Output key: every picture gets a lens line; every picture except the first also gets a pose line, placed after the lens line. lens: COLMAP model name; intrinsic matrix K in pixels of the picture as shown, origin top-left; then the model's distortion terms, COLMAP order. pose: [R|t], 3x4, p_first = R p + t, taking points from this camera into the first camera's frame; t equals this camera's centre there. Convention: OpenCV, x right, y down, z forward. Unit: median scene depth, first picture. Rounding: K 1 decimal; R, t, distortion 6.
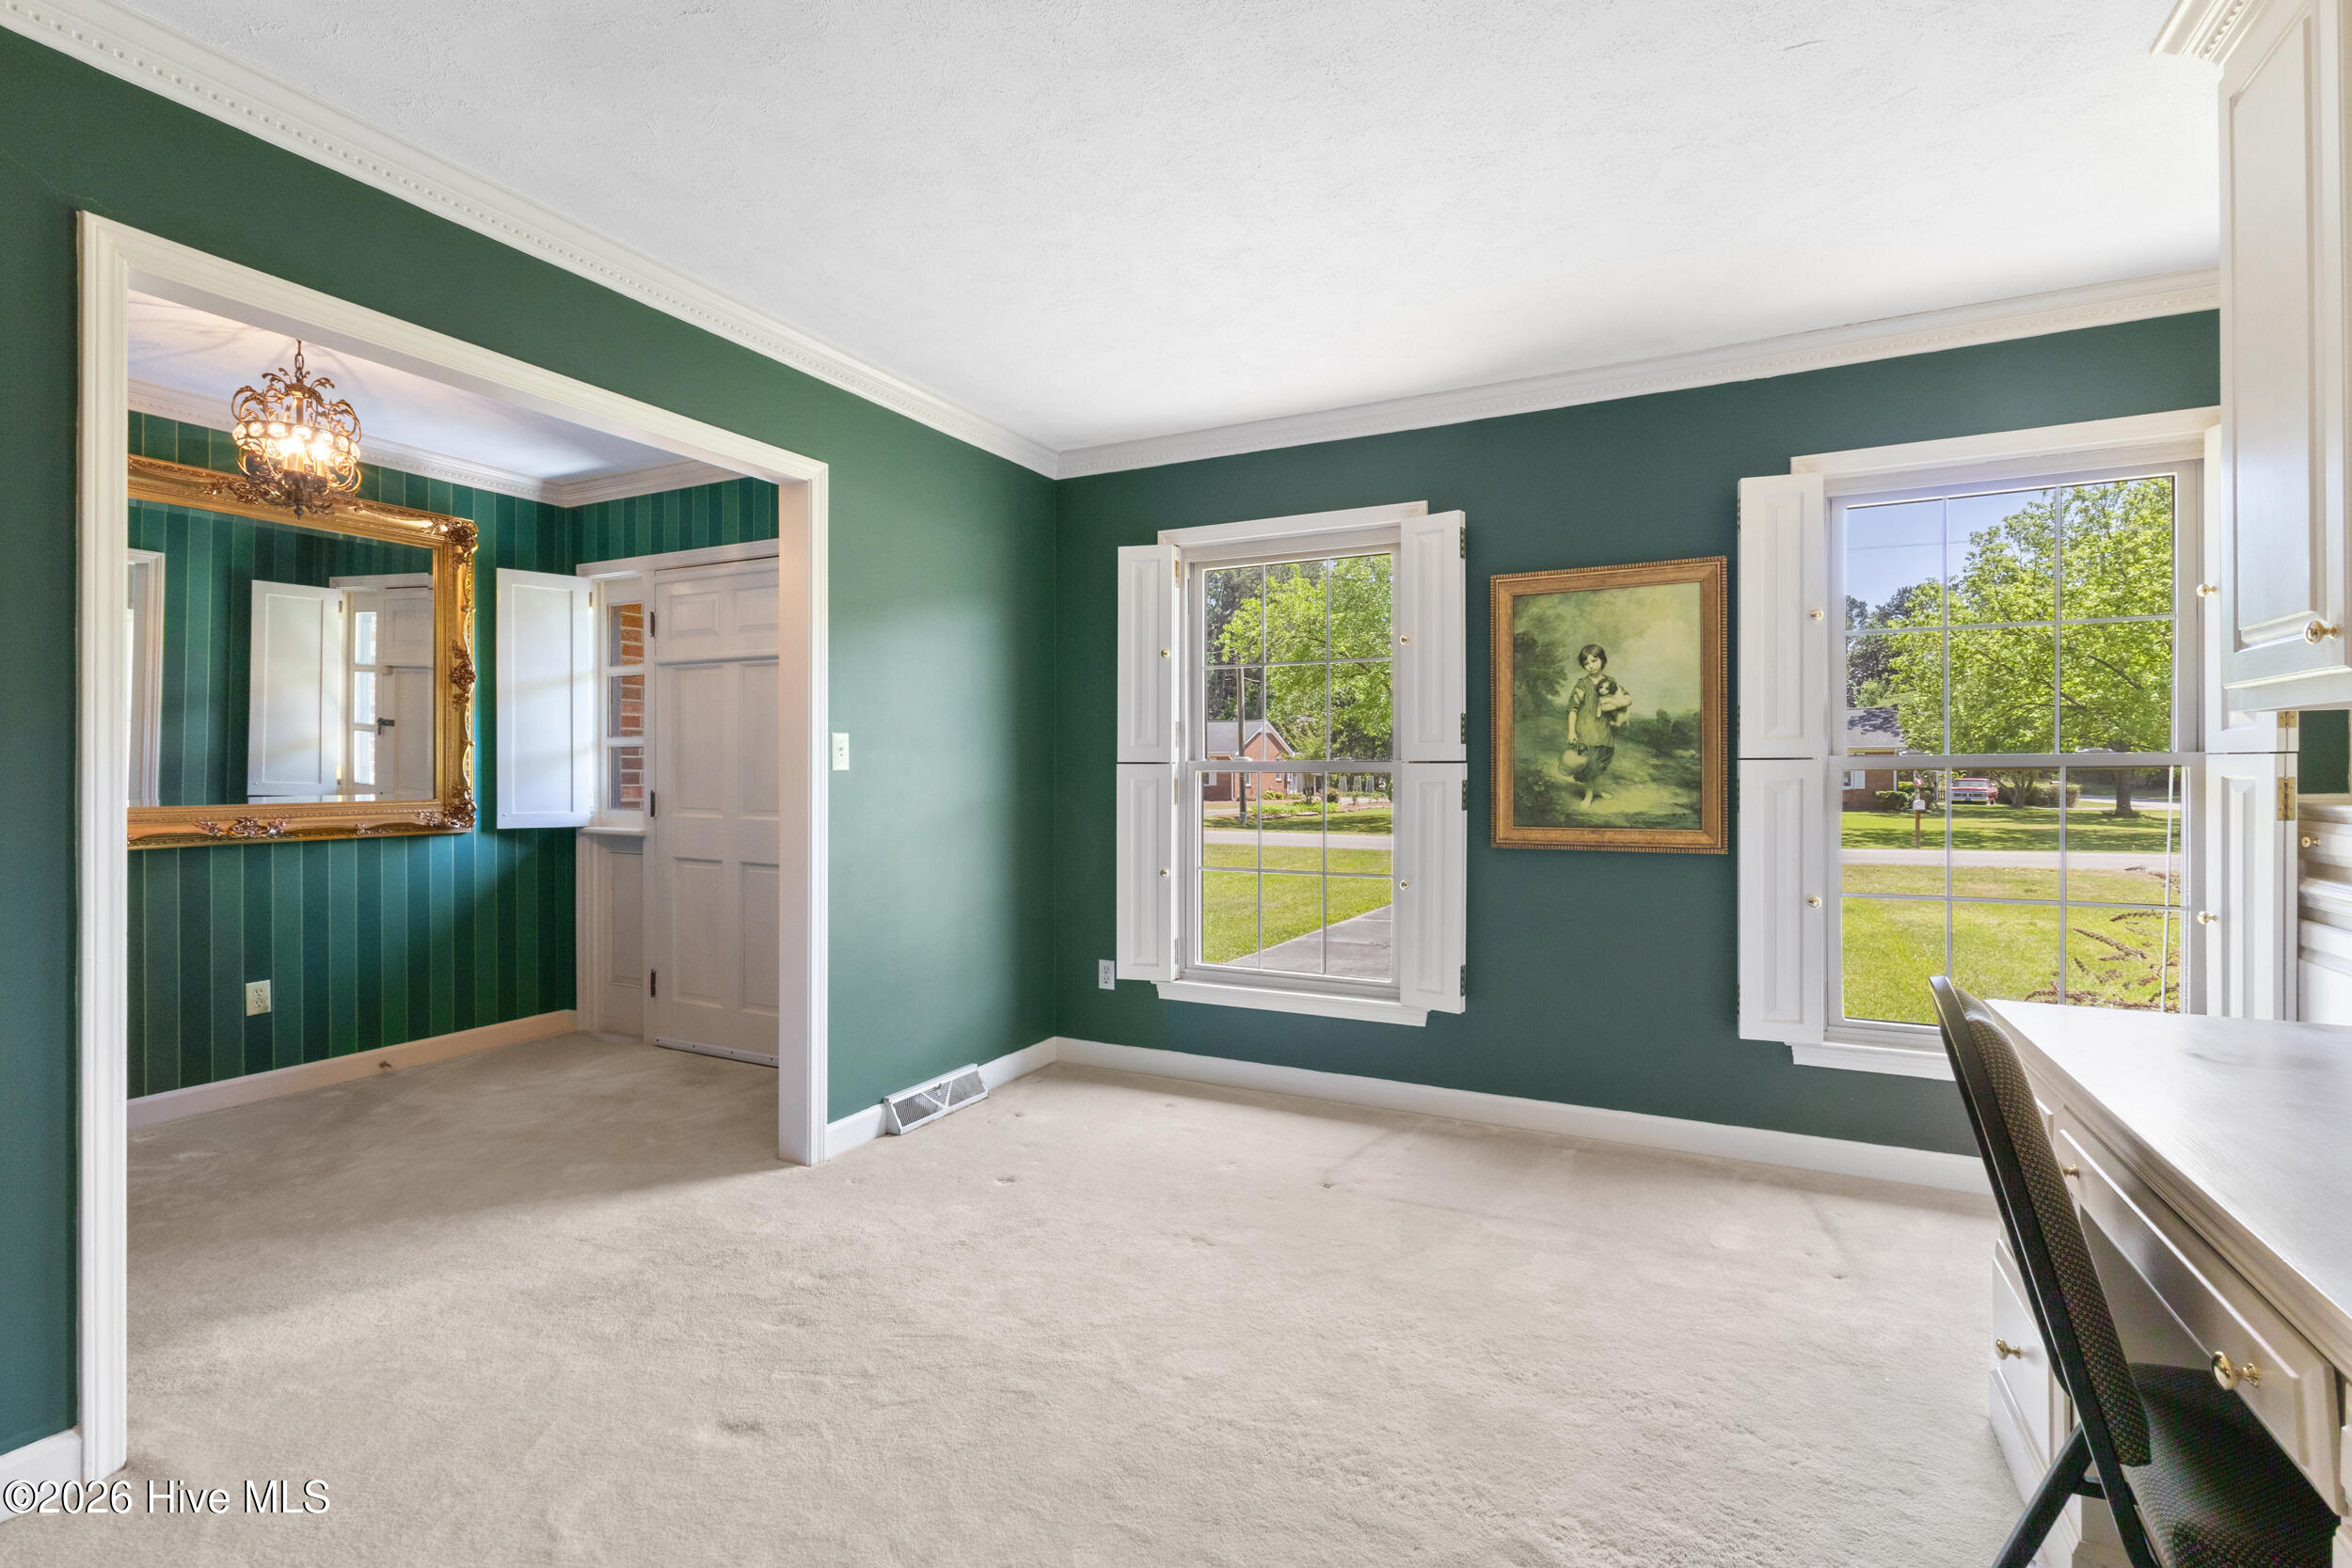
lens RADIAL K [[1072.9, 0, 1181.7], [0, 1072.9, 775.6], [0, 0, 1]] dist [-0.007391, 0.001025]
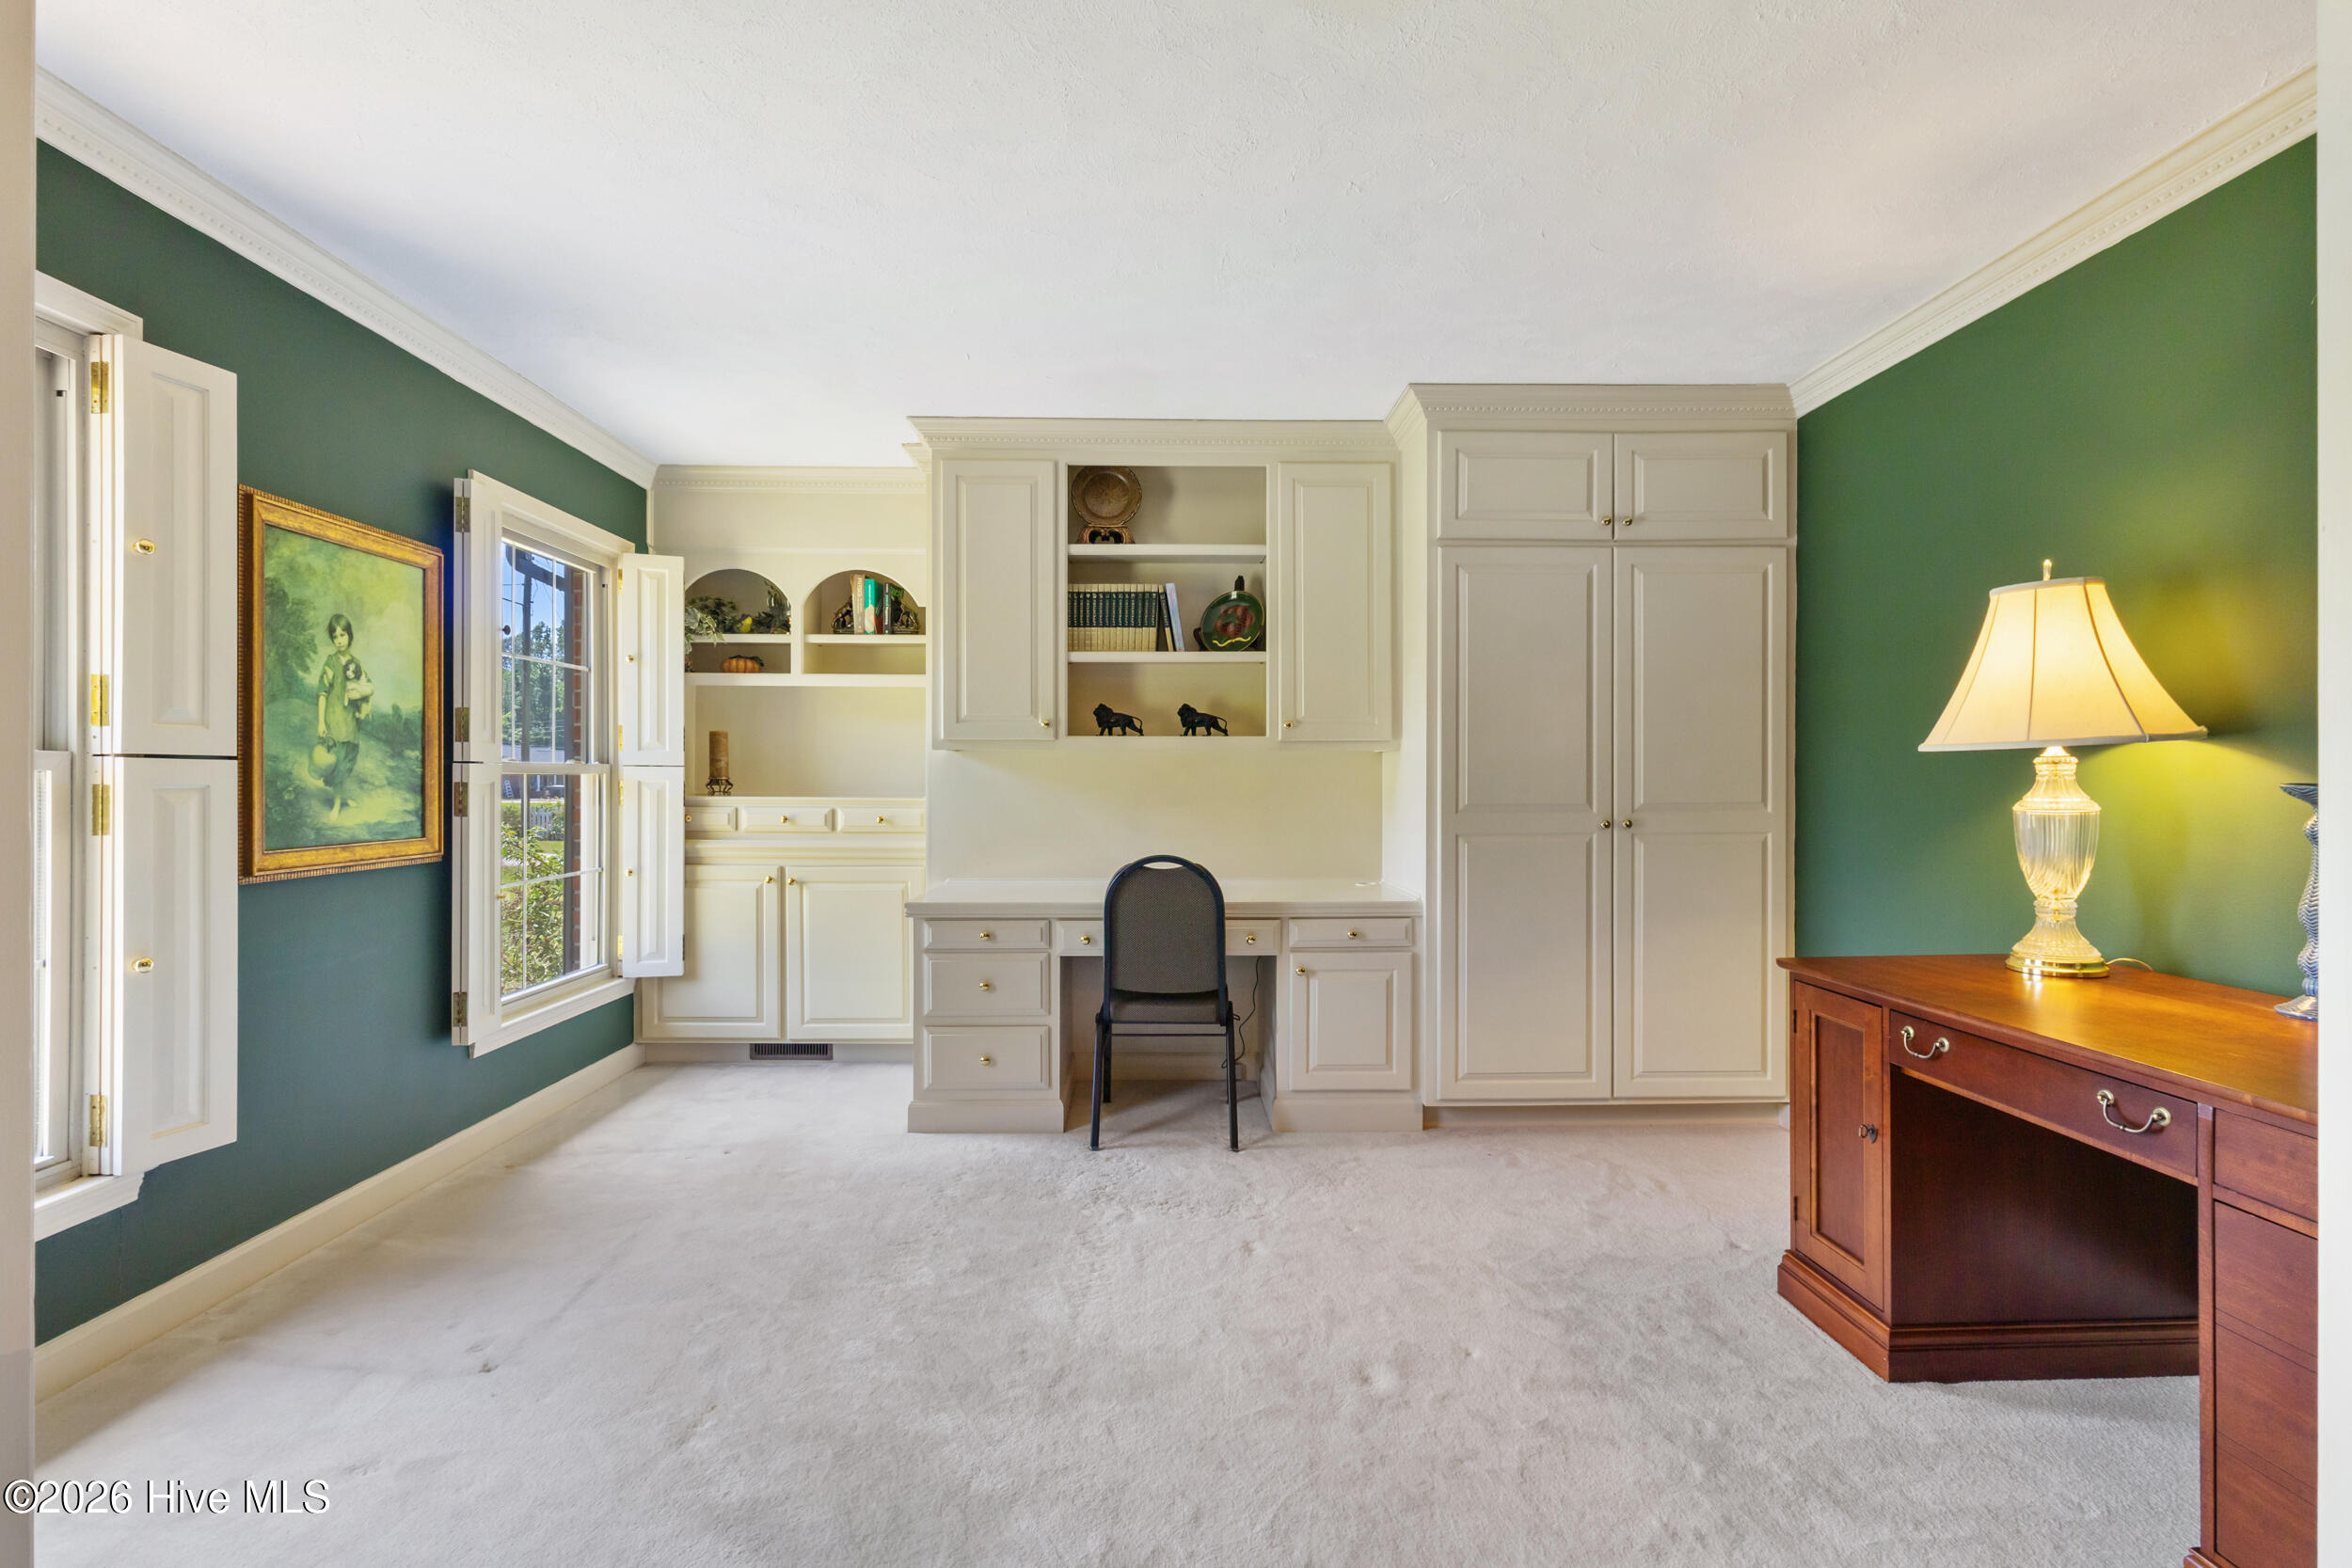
lens RADIAL K [[1072.9, 0, 1180.2], [0, 1072.9, 781.5], [0, 0, 1]] dist [-0.007391, 0.001025]
pose [[-0.477579, -0.000836, 0.878588, -0.610511], [-0.001949, 0.999998, -0.000108, 0.000798], [-0.878586, -0.001764, -0.477580, 0.830066]]
